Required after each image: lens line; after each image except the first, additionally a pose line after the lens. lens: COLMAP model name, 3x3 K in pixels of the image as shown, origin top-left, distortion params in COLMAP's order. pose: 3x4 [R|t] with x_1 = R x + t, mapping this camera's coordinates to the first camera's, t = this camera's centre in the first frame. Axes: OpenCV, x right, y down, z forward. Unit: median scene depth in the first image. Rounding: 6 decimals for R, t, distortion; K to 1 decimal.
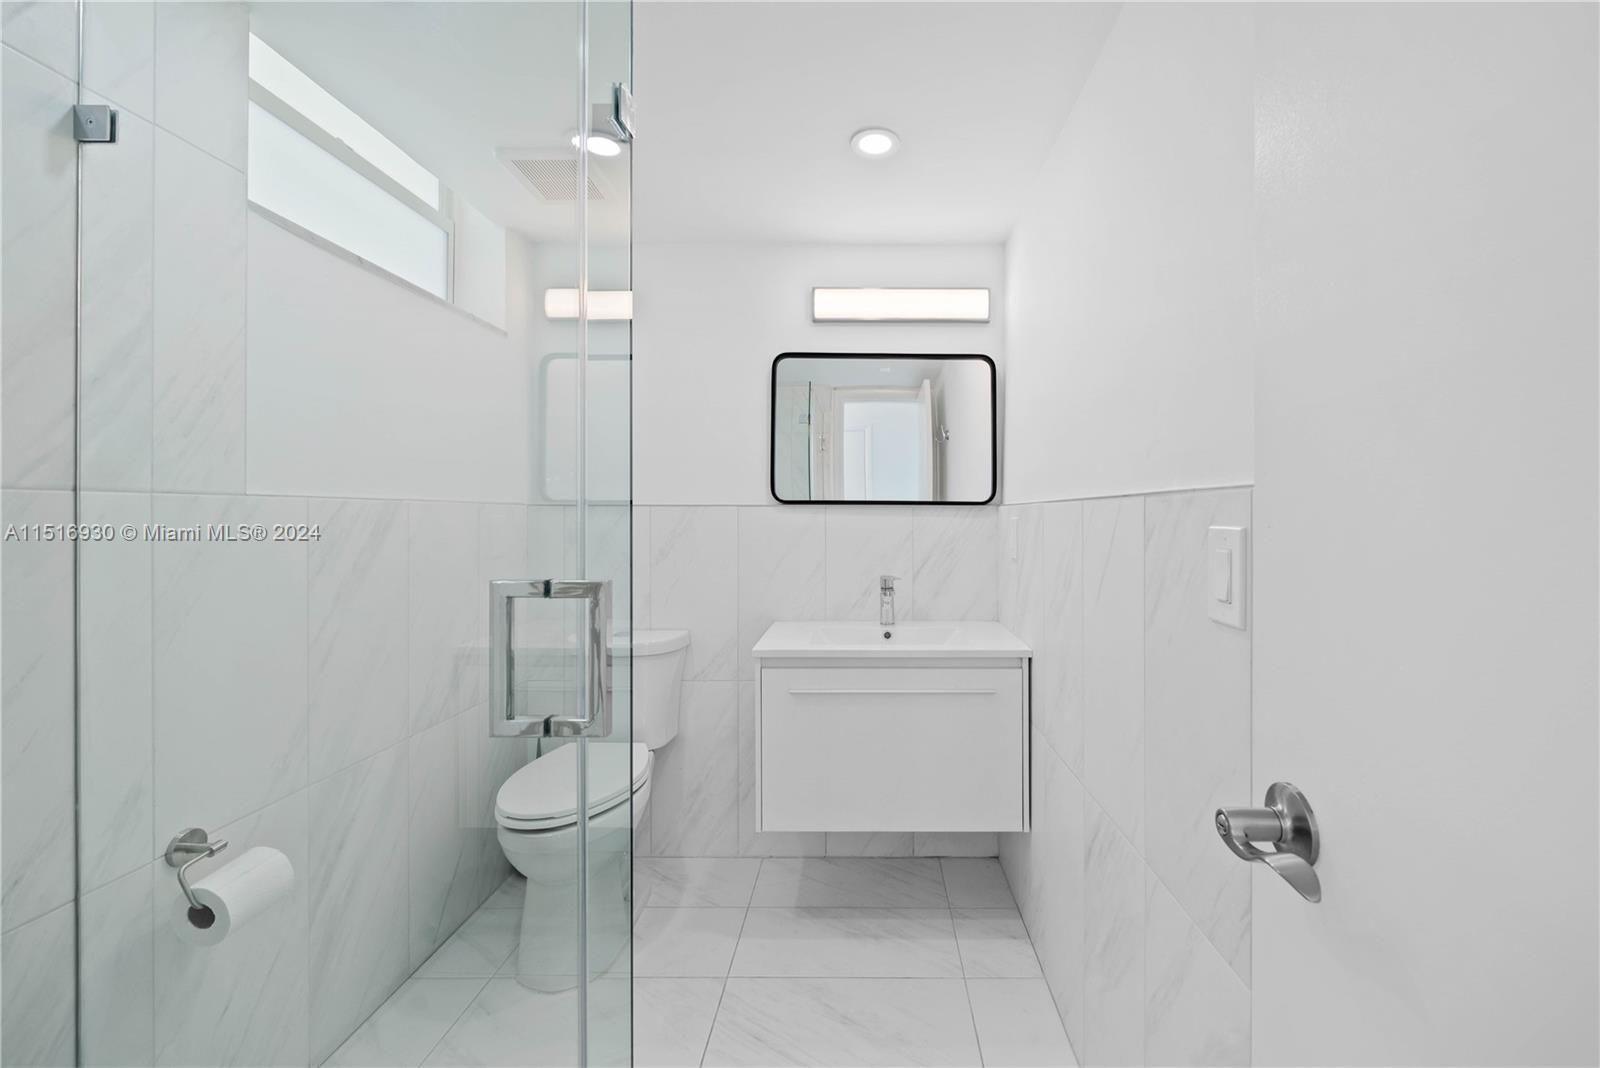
lens RADIAL K [[655.7, 0, 802.9], [0, 655.7, 516.5], [0, 0, 1]] dist [-0.002318, -0.000303]
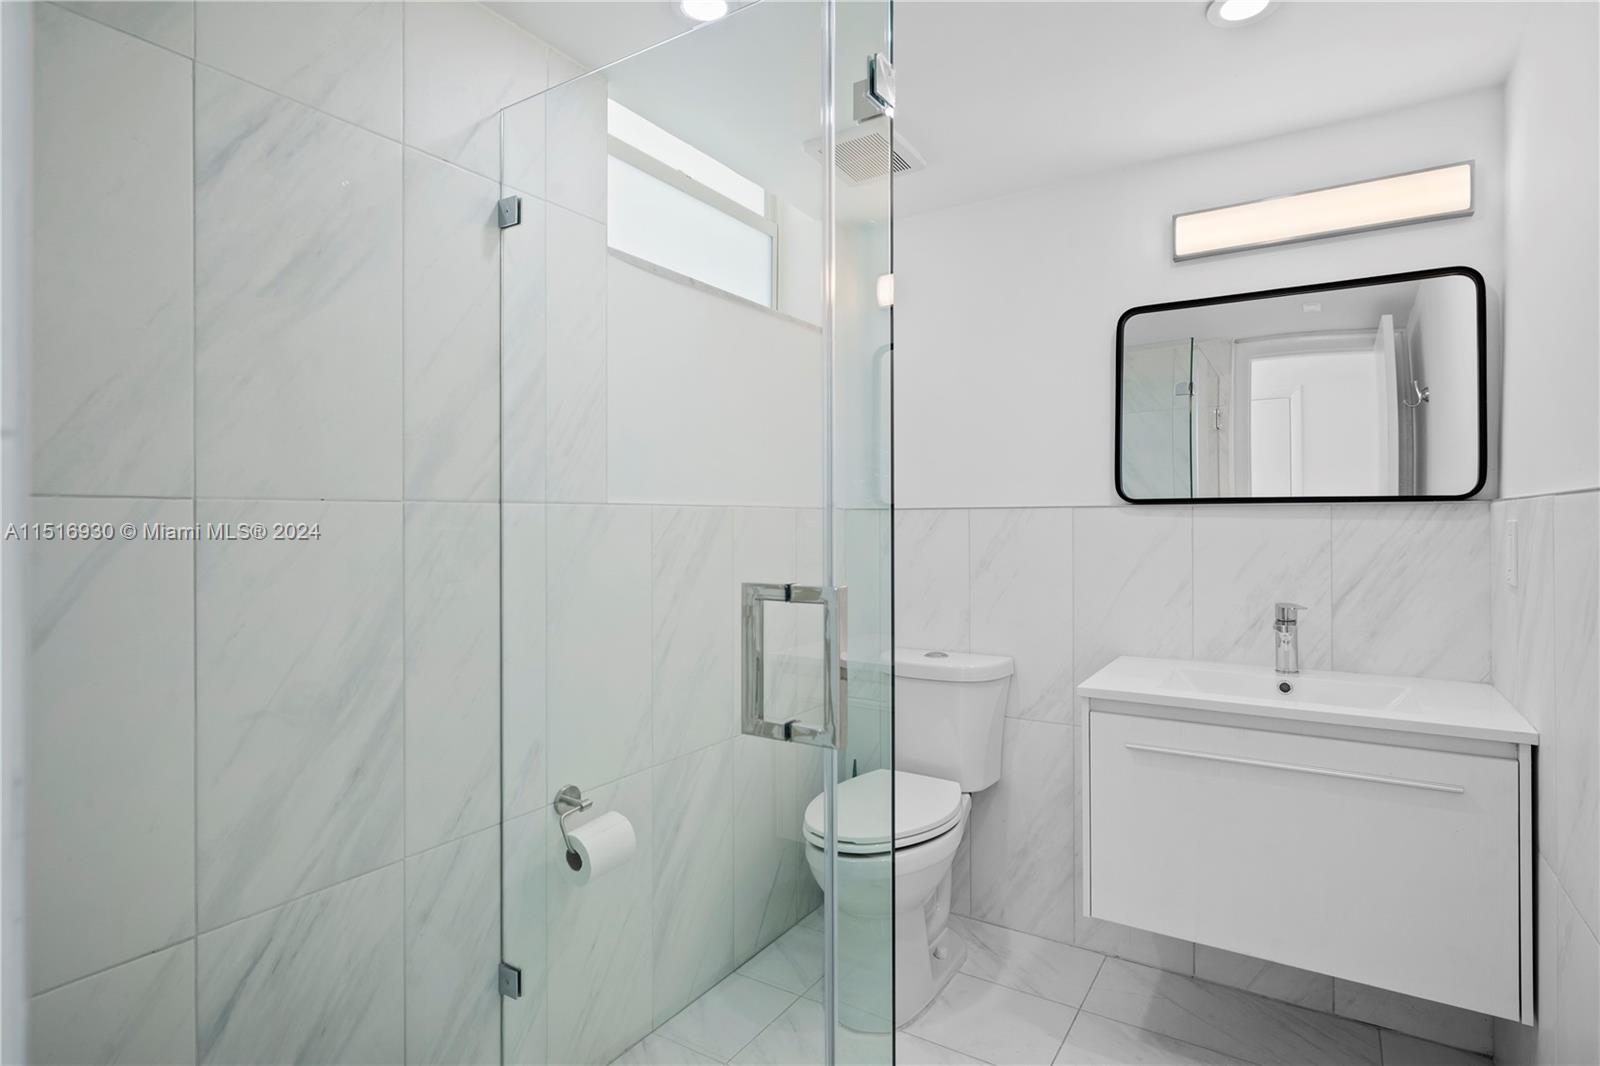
lens RADIAL K [[814.4, 0, 803.4], [0, 814.4, 519.3], [0, 0, 1]] dist [-0.001574, -0.001317]
pose [[0.844711, -0.005730, -0.535192, 0.162579], [0.004892, 0.999984, -0.002984, 0.000124], [0.535200, -0.000098, 0.844725, -0.018020]]
